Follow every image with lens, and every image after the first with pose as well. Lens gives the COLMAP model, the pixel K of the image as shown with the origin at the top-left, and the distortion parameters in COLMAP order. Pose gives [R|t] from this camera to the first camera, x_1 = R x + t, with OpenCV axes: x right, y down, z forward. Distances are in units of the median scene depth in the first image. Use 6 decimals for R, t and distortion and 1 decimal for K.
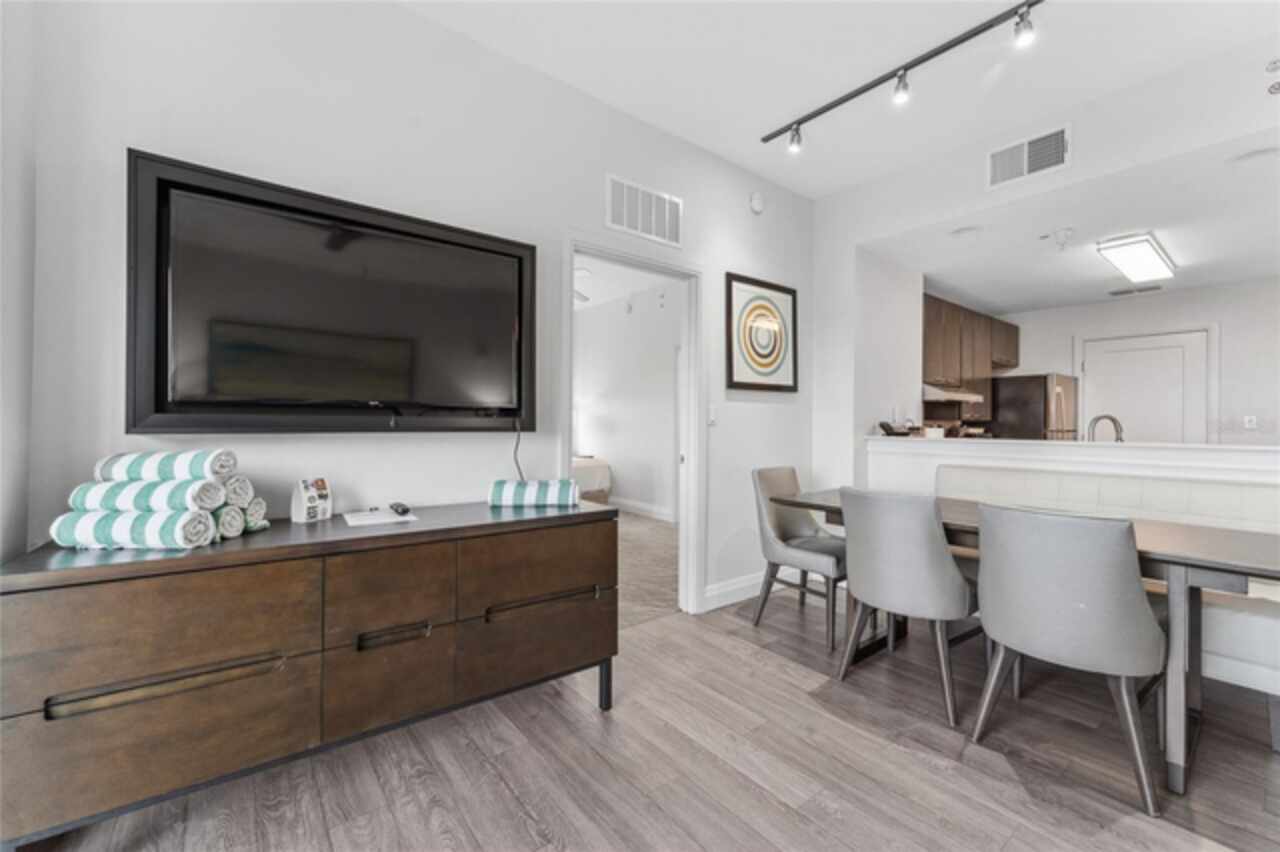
lens RADIAL K [[518.2, 0, 640.0], [0, 518.2, 426.0], [0, 0, 1]] dist [0.000187, 0.000392]
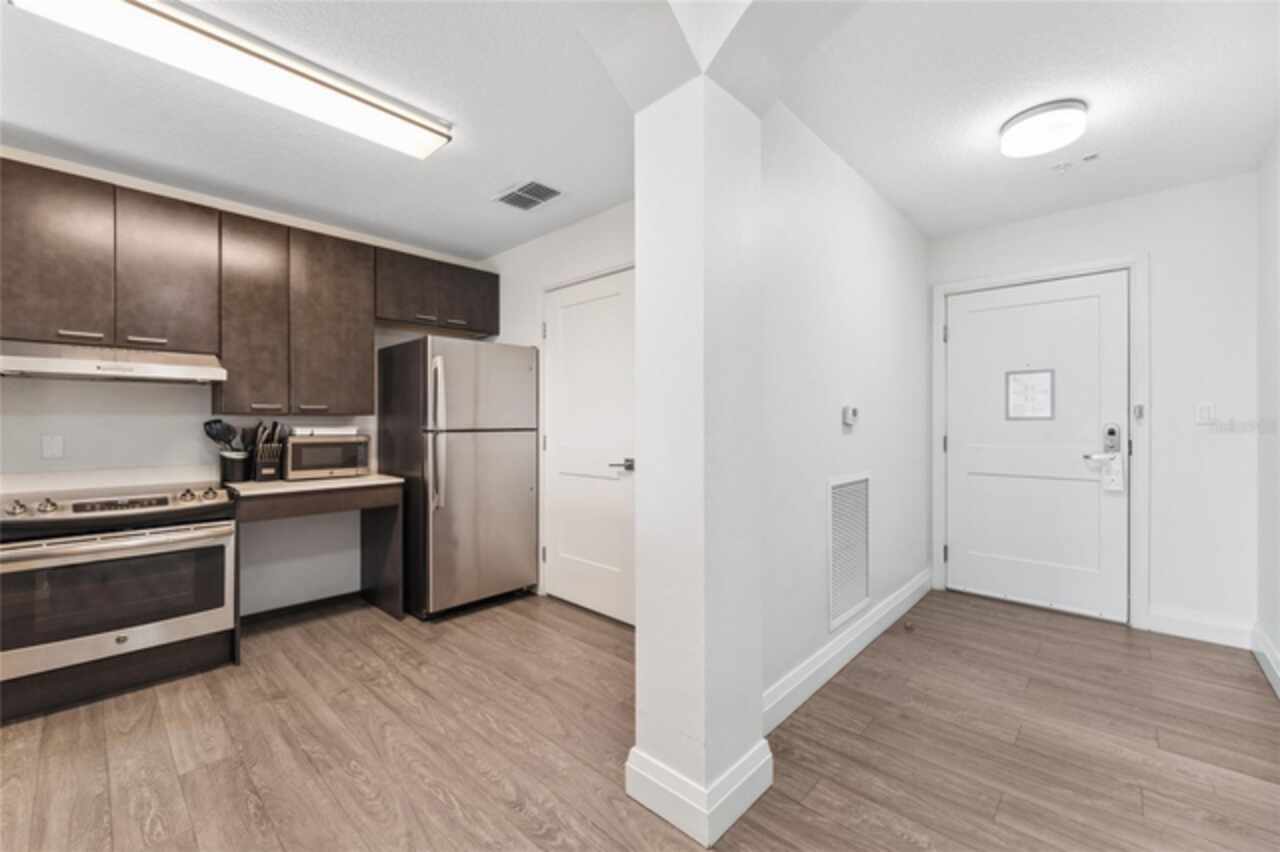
lens RADIAL K [[518.2, 0, 640.0], [0, 518.2, 426.0], [0, 0, 1]] dist [0.000187, 0.000392]
pose [[0.989329, -0.008076, 0.145478, 1.383966], [0.008529, 0.999961, -0.002488, 0.010719], [-0.145452, 0.003702, 0.989358, 0.538883]]
